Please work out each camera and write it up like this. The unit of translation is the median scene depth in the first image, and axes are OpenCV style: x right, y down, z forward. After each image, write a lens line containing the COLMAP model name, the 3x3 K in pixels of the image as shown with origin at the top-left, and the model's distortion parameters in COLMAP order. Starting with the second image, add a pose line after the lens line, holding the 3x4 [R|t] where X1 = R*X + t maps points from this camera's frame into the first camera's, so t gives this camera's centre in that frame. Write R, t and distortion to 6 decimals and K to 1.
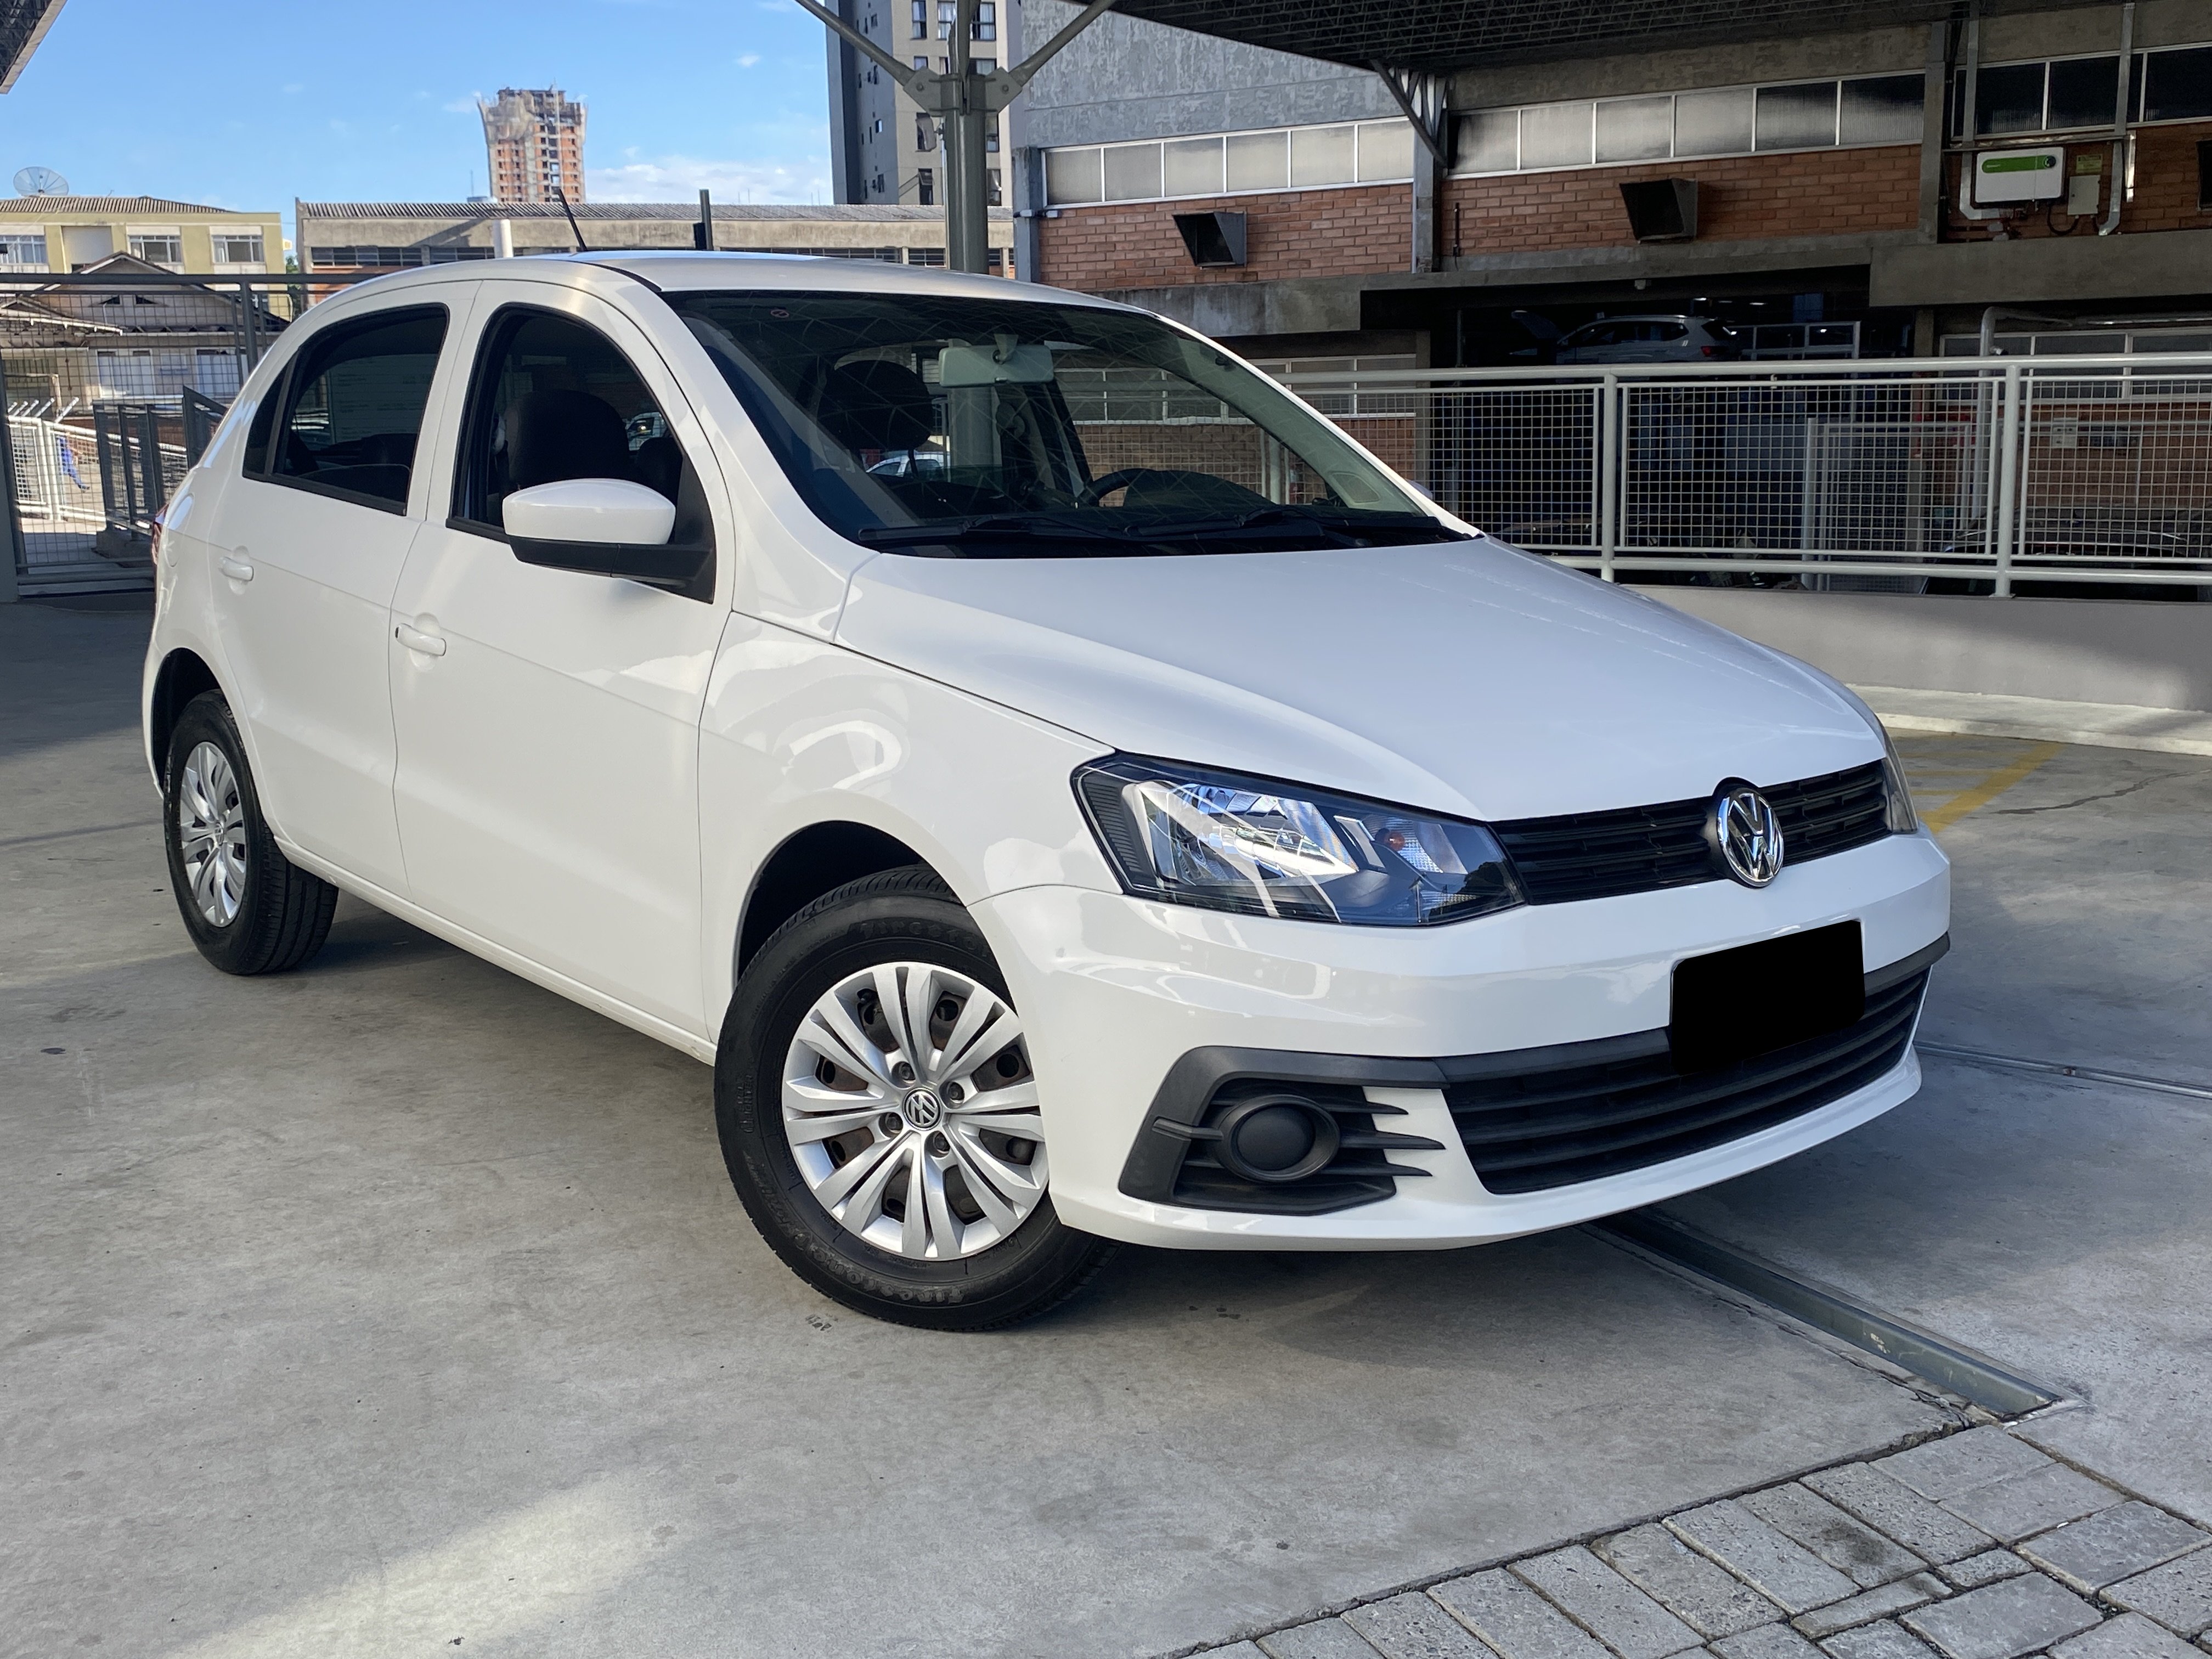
lens RADIAL K [[2248.5, 0, 1190.5], [0, 2248.5, 826.2], [0, 0, 1]] dist [0.012103, -0.000033]
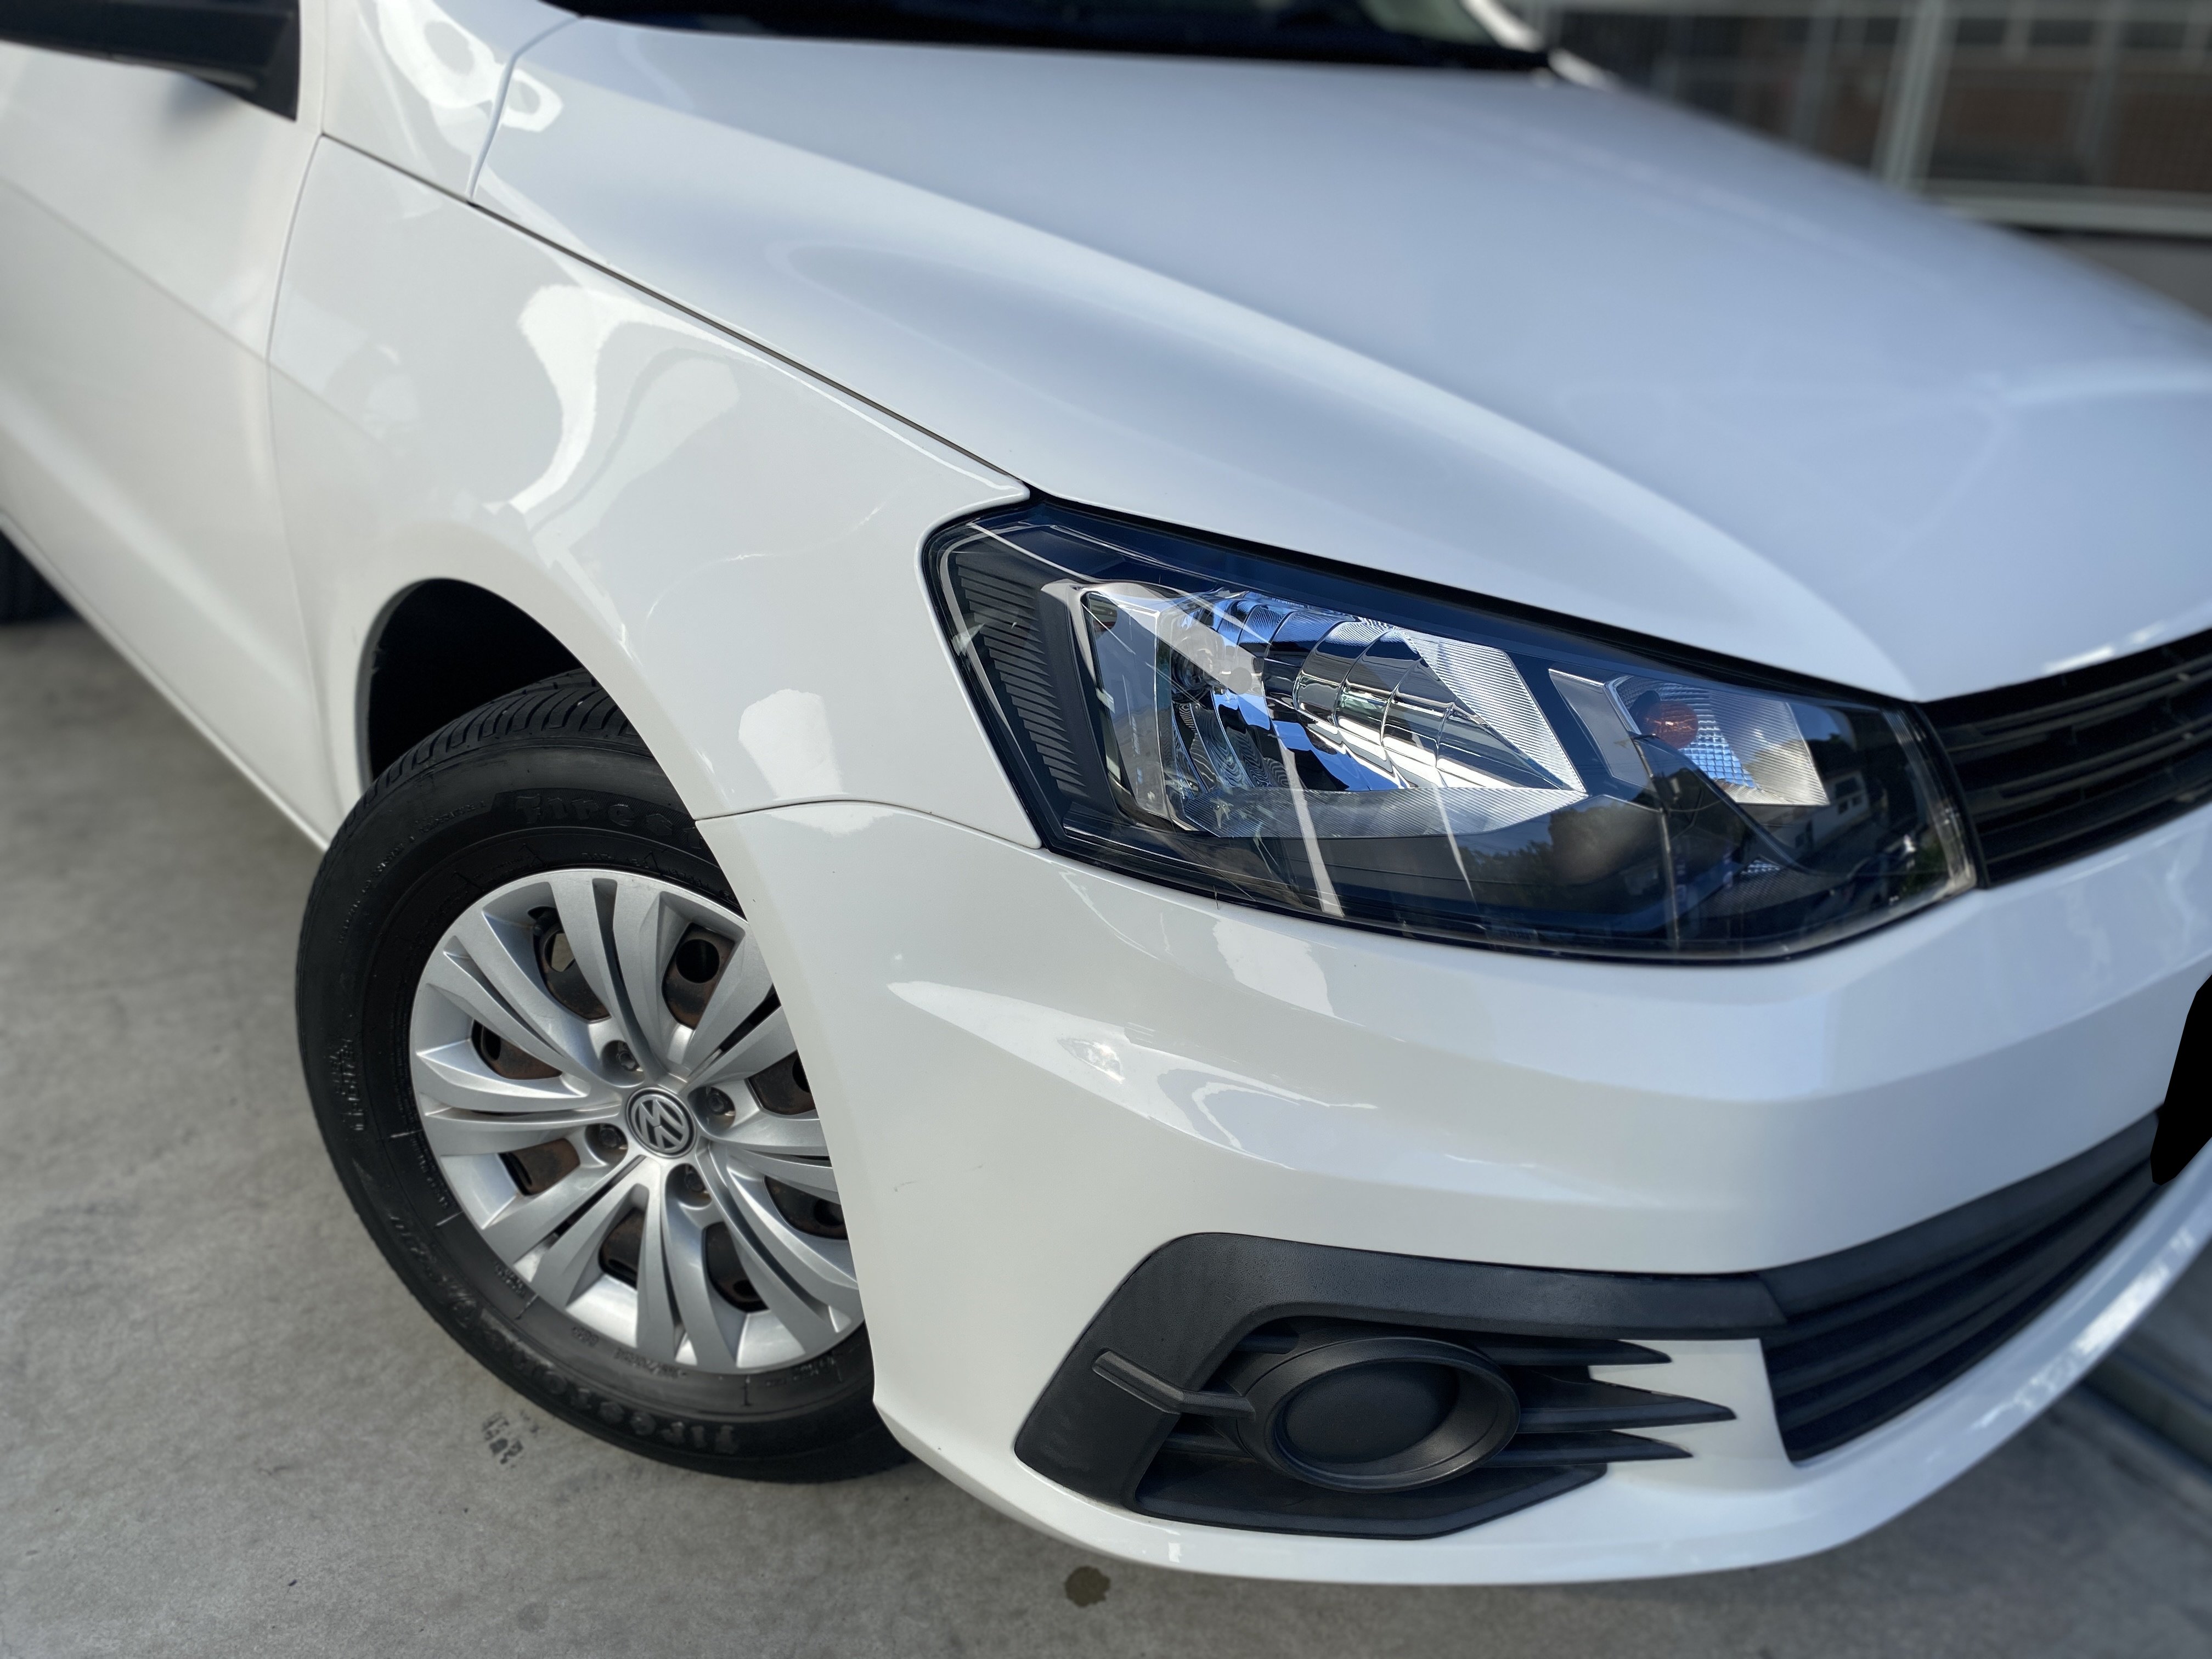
lens RADIAL K [[1713.5, 0, 1118.8], [0, 1713.5, 822.0], [0, 0, 1]] dist [0.001414, -0.004620]
pose [[0.999343, 0.032963, 0.015051, -0.018286], [-0.035593, 0.970868, 0.236955, -0.045116], [-0.006802, -0.237335, 0.971404, 0.618276]]
